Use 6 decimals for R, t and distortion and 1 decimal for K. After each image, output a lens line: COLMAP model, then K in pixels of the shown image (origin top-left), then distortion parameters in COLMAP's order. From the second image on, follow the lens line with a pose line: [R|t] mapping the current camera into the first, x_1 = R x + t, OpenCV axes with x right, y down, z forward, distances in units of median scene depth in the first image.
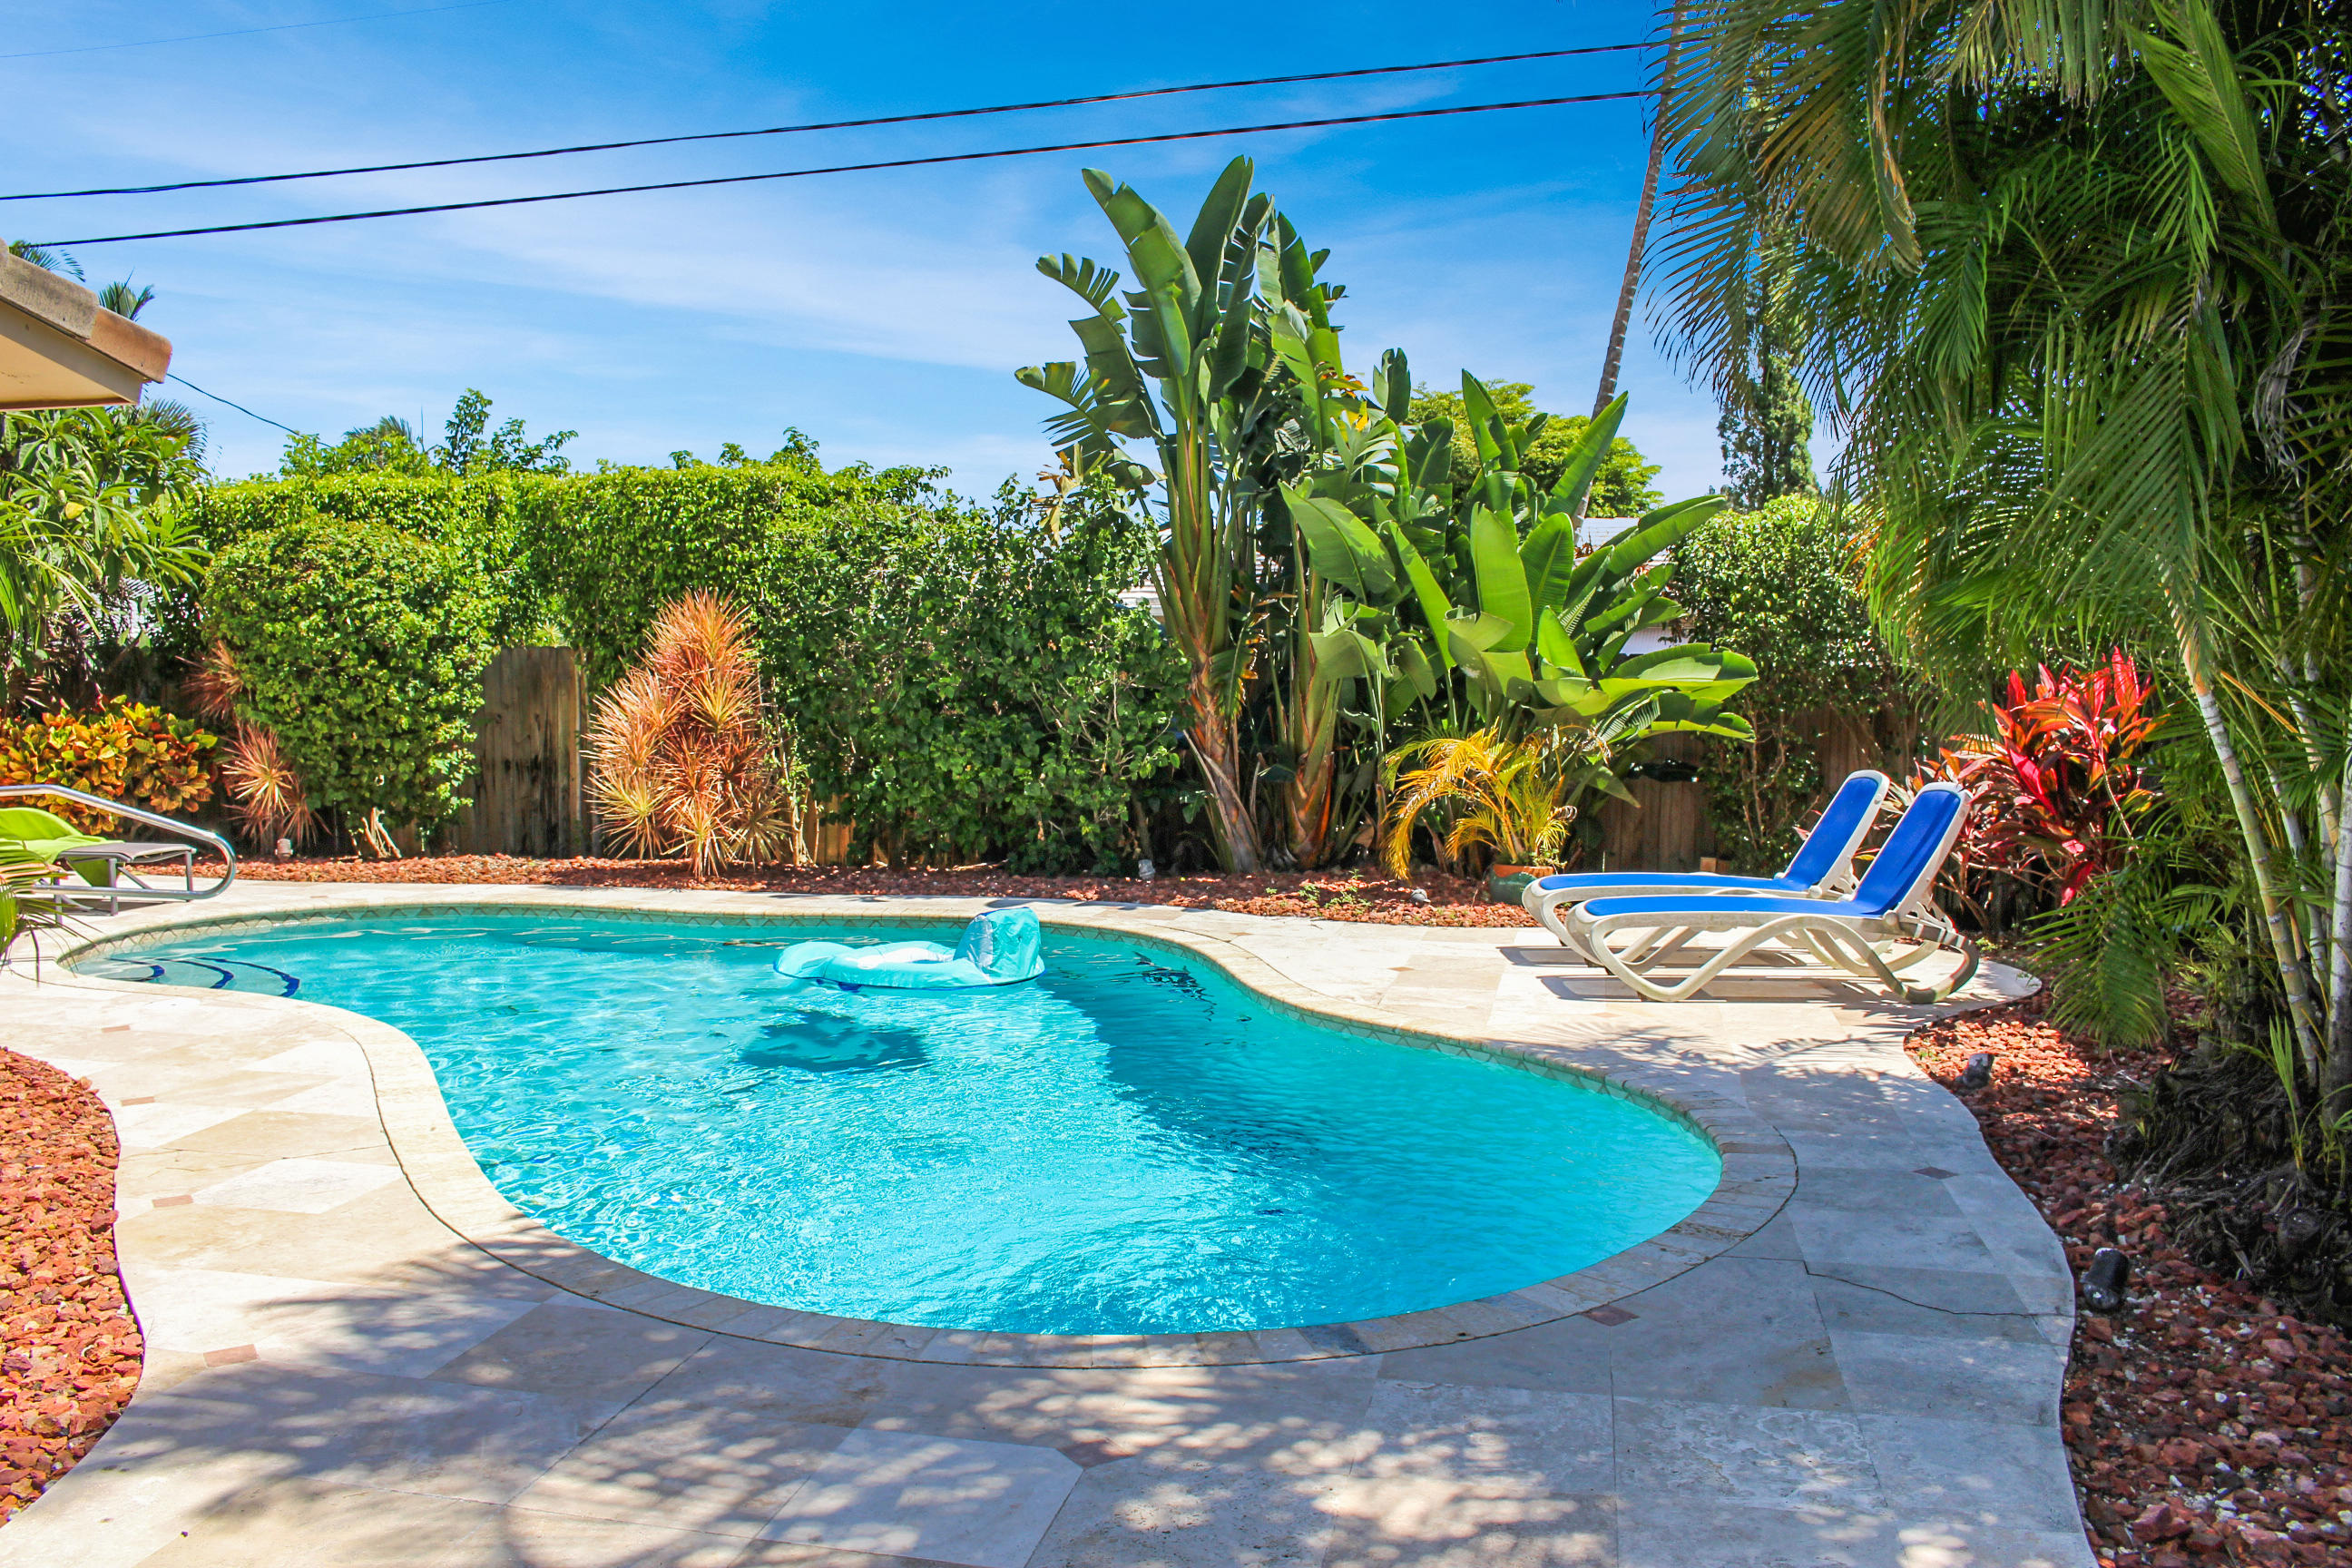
lens RADIAL K [[1881.0, 0, 1176.0], [0, 1881.0, 784.0], [0, 0, 1]] dist [-0.164904, 0.119243]
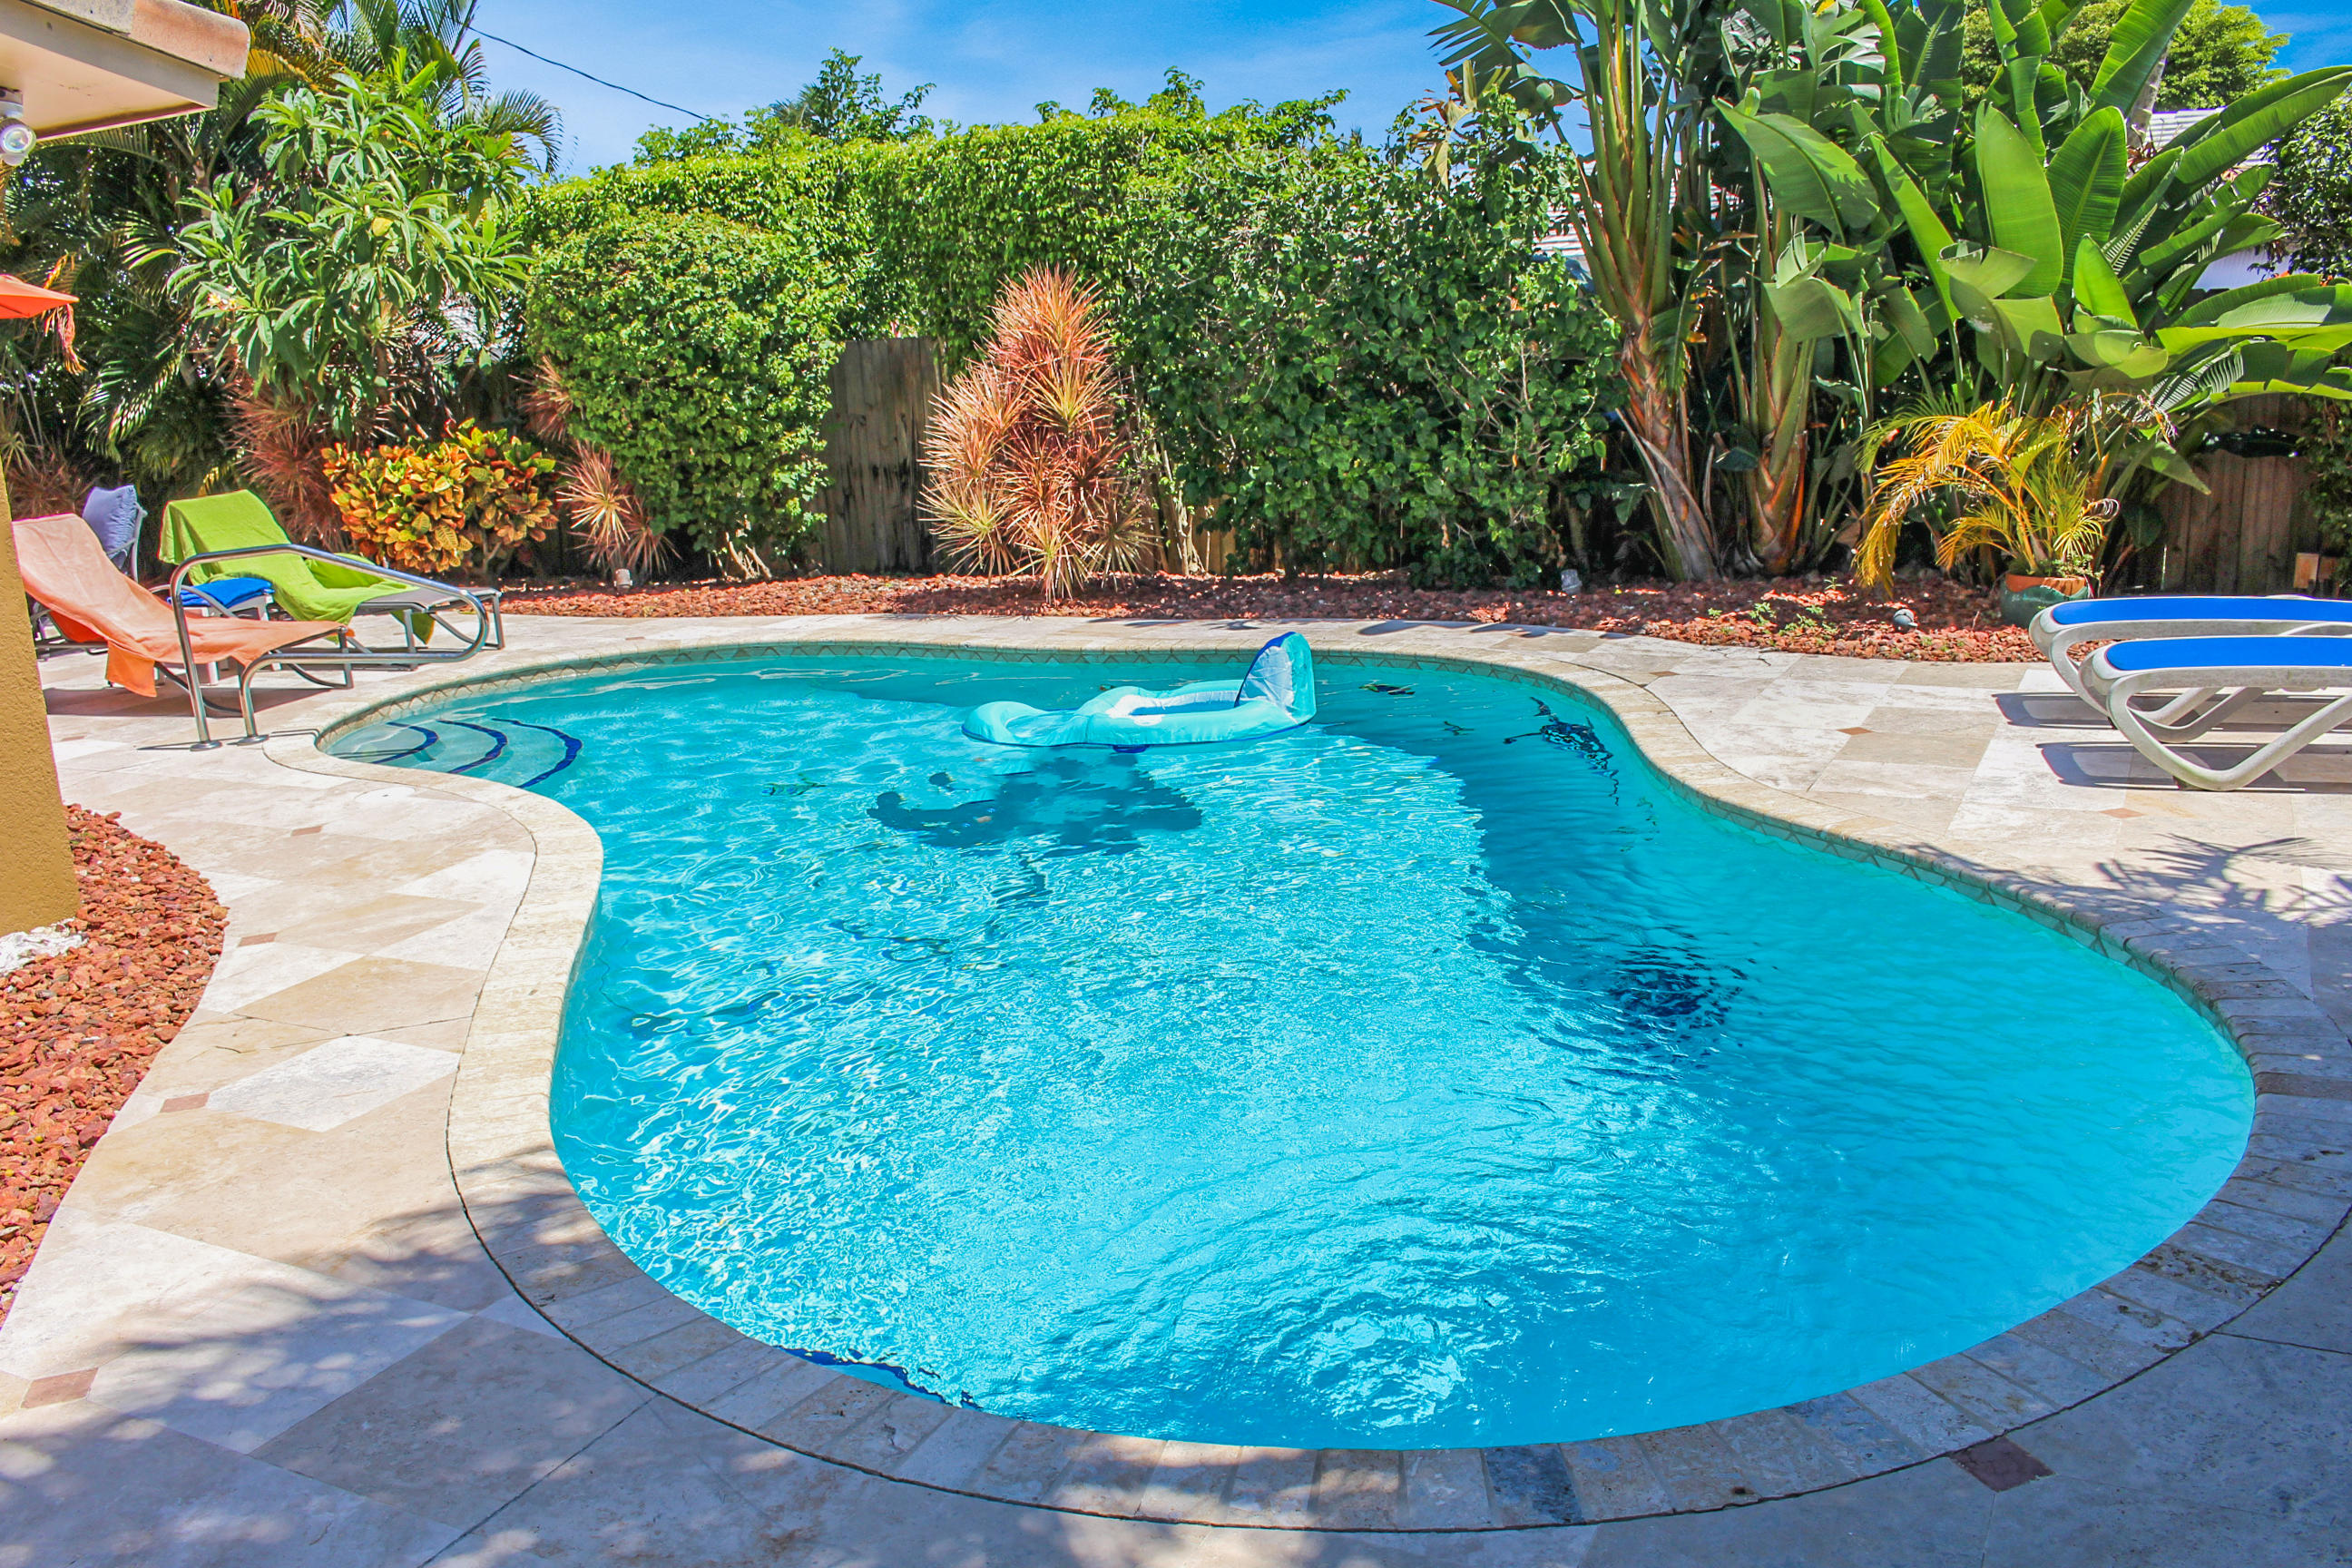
lens RADIAL K [[1972.9, 0, 1176.0], [0, 1972.9, 784.0], [0, 0, 1]] dist [-0.165776, 0.139619]
pose [[0.964128, 0.007339, -0.265336, 0.045292], [0.038339, 0.985286, 0.166559, -0.016599], [0.262654, -0.170757, 0.949660, 0.121554]]
